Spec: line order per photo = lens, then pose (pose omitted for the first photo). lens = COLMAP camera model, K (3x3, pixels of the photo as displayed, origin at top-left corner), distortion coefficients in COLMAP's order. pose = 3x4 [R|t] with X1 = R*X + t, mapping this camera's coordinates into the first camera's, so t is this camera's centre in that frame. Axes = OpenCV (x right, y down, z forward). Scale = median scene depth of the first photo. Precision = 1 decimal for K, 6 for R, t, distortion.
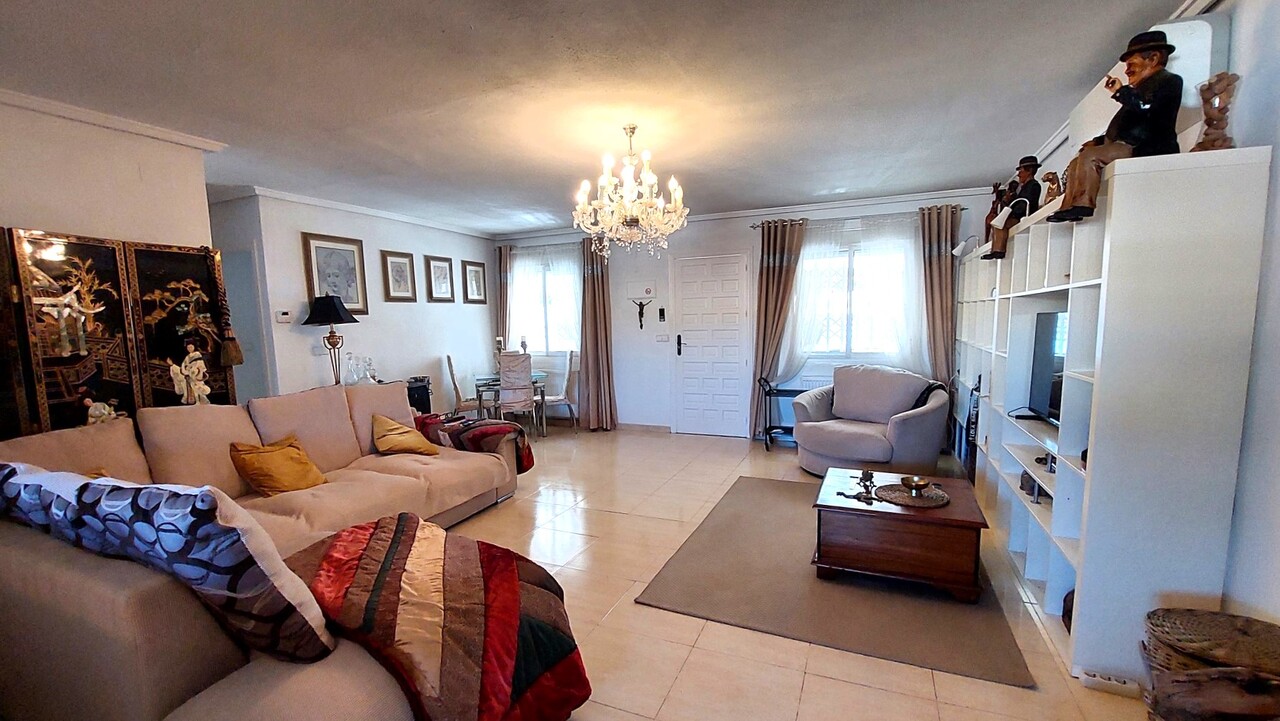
lens RADIAL K [[509.5, 0, 643.1], [0, 509.5, 369.8], [0, 0, 1]] dist [-0.015123, -0.001919]
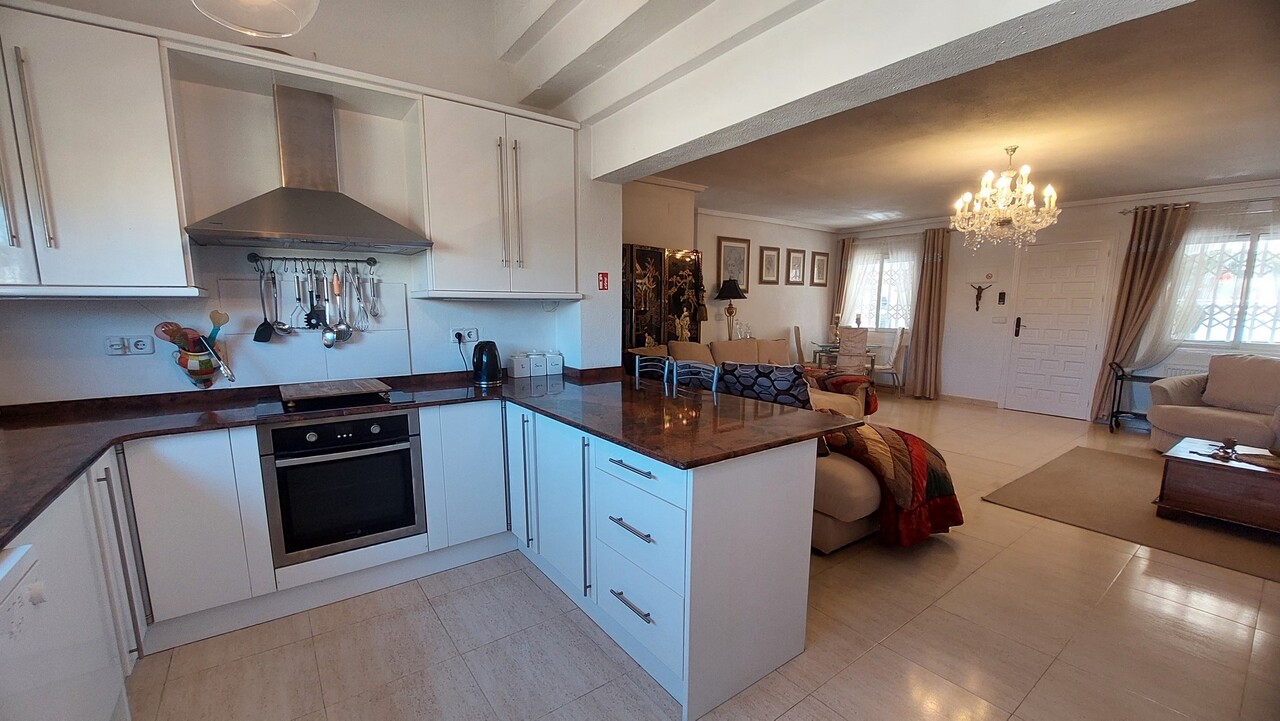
lens RADIAL K [[509.5, 0, 627.1], [0, 509.5, 383.2], [0, 0, 1]] dist [-0.015123, -0.001919]
pose [[0.859398, 0.101198, -0.501193, -0.104047], [-0.073824, 0.994506, 0.074218, 0.058121], [0.505949, -0.026782, 0.862147, -0.384230]]
